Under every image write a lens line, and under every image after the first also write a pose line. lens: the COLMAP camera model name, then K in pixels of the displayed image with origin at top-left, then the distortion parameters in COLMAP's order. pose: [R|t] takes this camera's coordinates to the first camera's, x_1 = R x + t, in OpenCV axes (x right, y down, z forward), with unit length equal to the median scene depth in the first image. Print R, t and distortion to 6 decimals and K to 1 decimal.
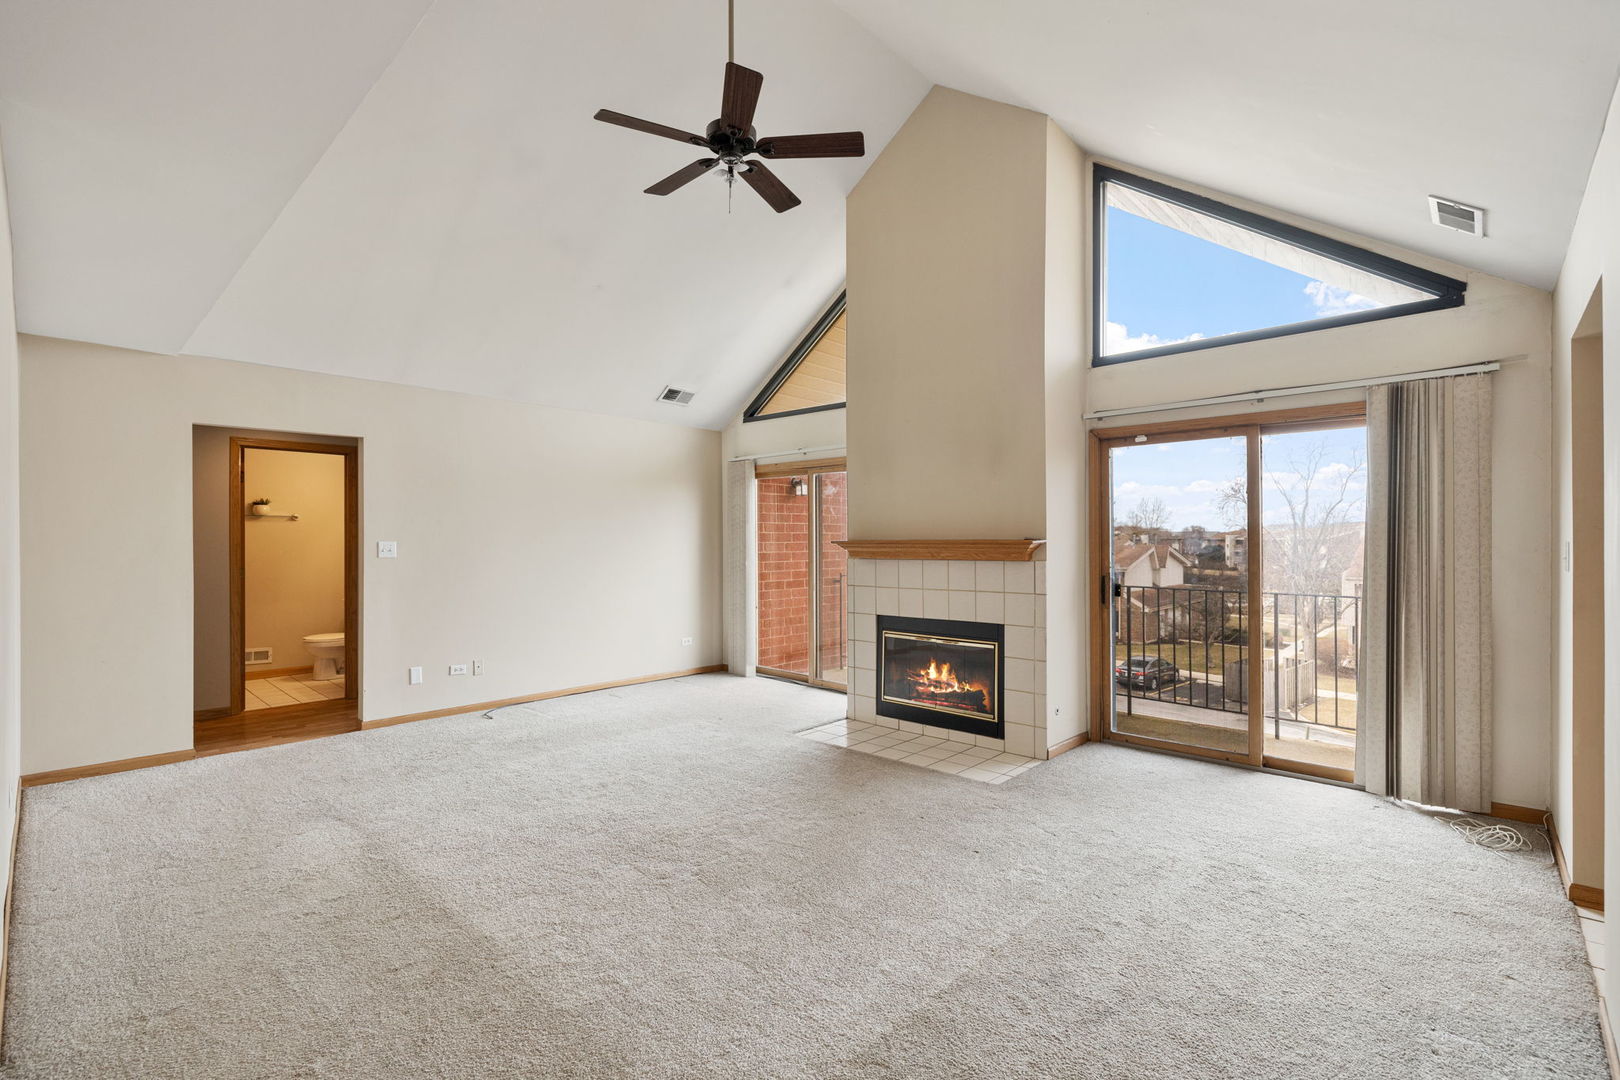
lens RADIAL K [[698.6, 0, 812.8], [0, 698.6, 543.3], [0, 0, 1]] dist [-0.000486, 0.000282]
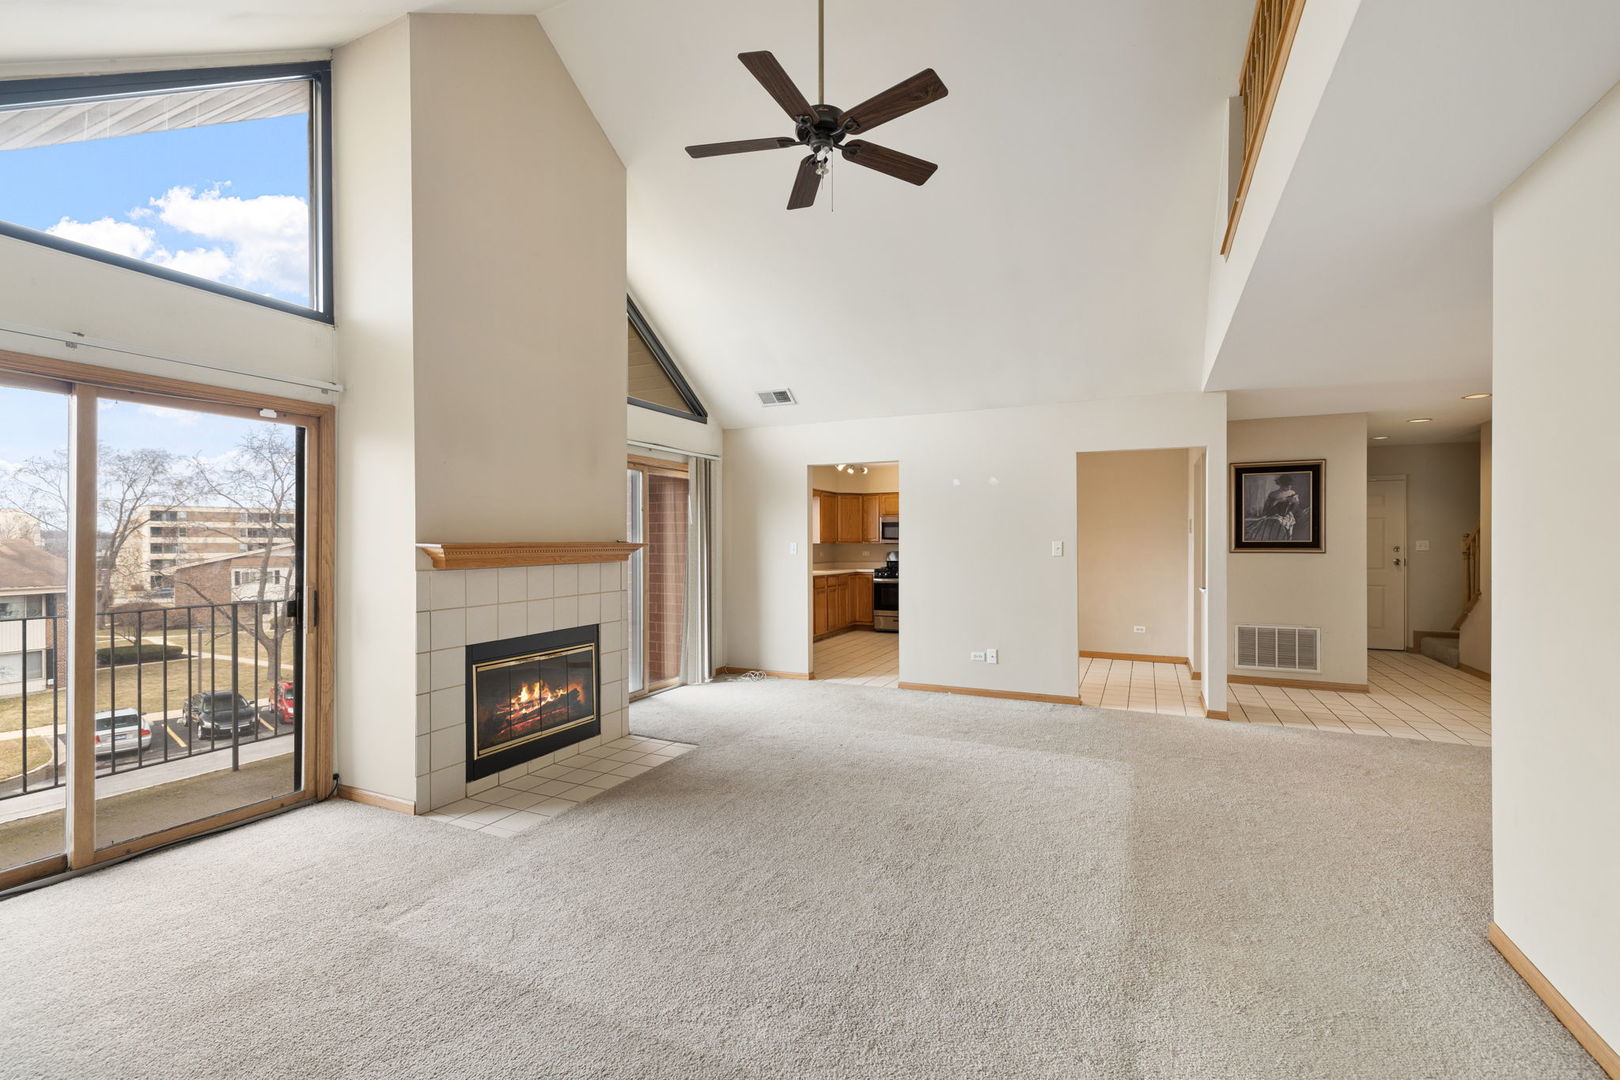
lens RADIAL K [[698.6, 0, 812.8], [0, 698.6, 543.3], [0, 0, 1]] dist [-0.000486, 0.000282]
pose [[-0.308941, -0.005627, 0.951065, -0.774358], [-0.009735, 0.999949, 0.002754, -0.008375], [-0.951031, -0.008408, -0.308980, 0.976501]]
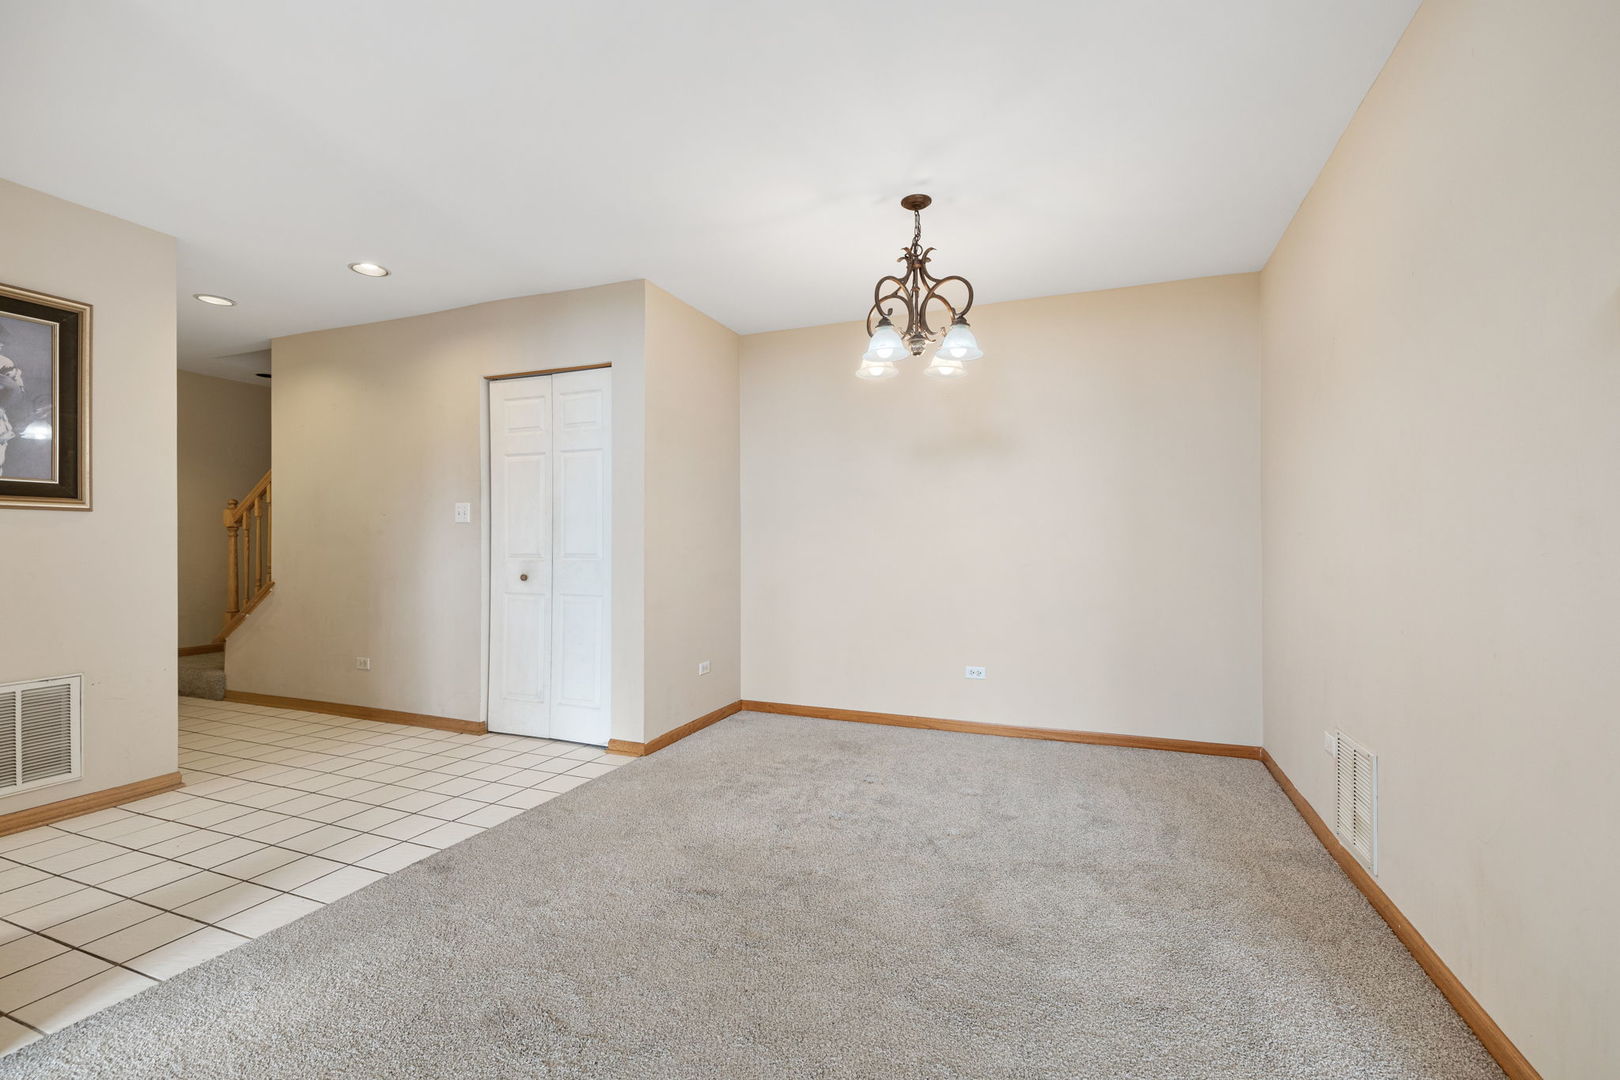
lens RADIAL K [[698.6, 0, 812.8], [0, 698.6, 543.3], [0, 0, 1]] dist [-0.000486, 0.000282]
pose [[-0.925464, -0.004735, -0.378807, -0.145019], [0.000523, 0.999905, -0.013775, 0.042811], [0.378836, -0.012947, -0.925373, 0.421754]]
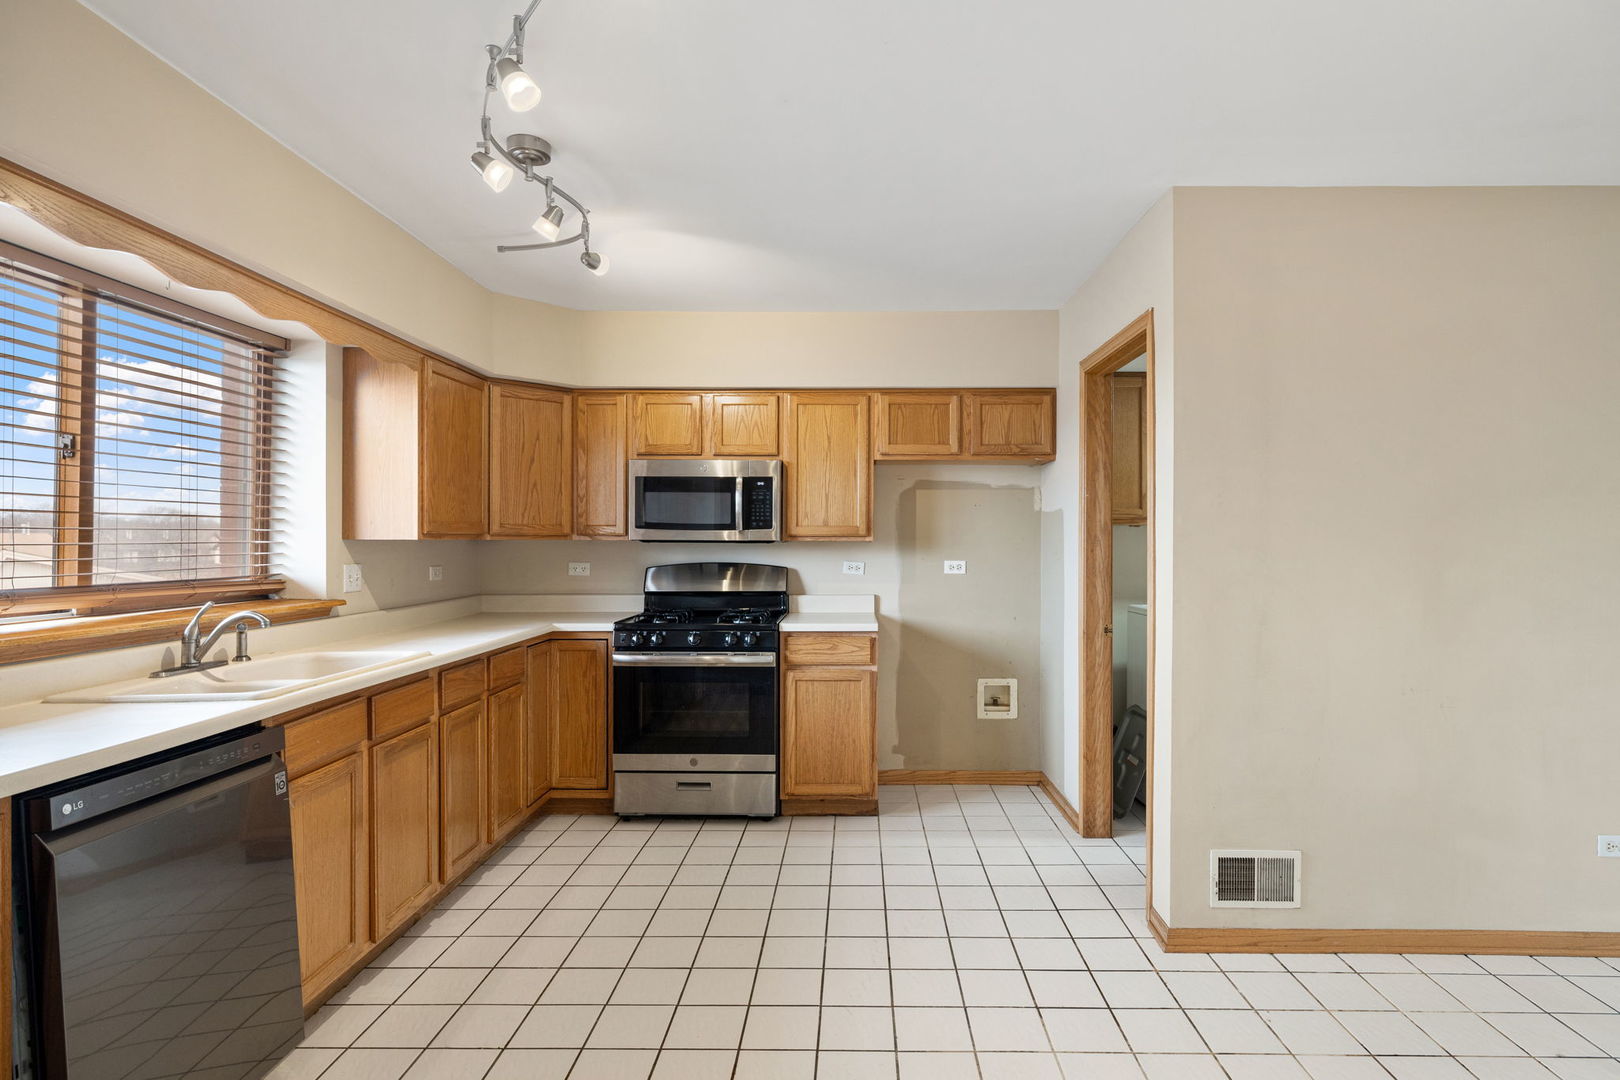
lens RADIAL K [[825.0, 0, 846.8], [0, 825.0, 541.9], [0, 0, 1]] dist [-0.000207, 0.000387]
pose [[-0.677210, -0.011331, 0.735702, 0.526325], [-0.016123, 0.999870, 0.000559, -0.006788], [-0.735613, -0.011483, -0.677305, 0.488009]]
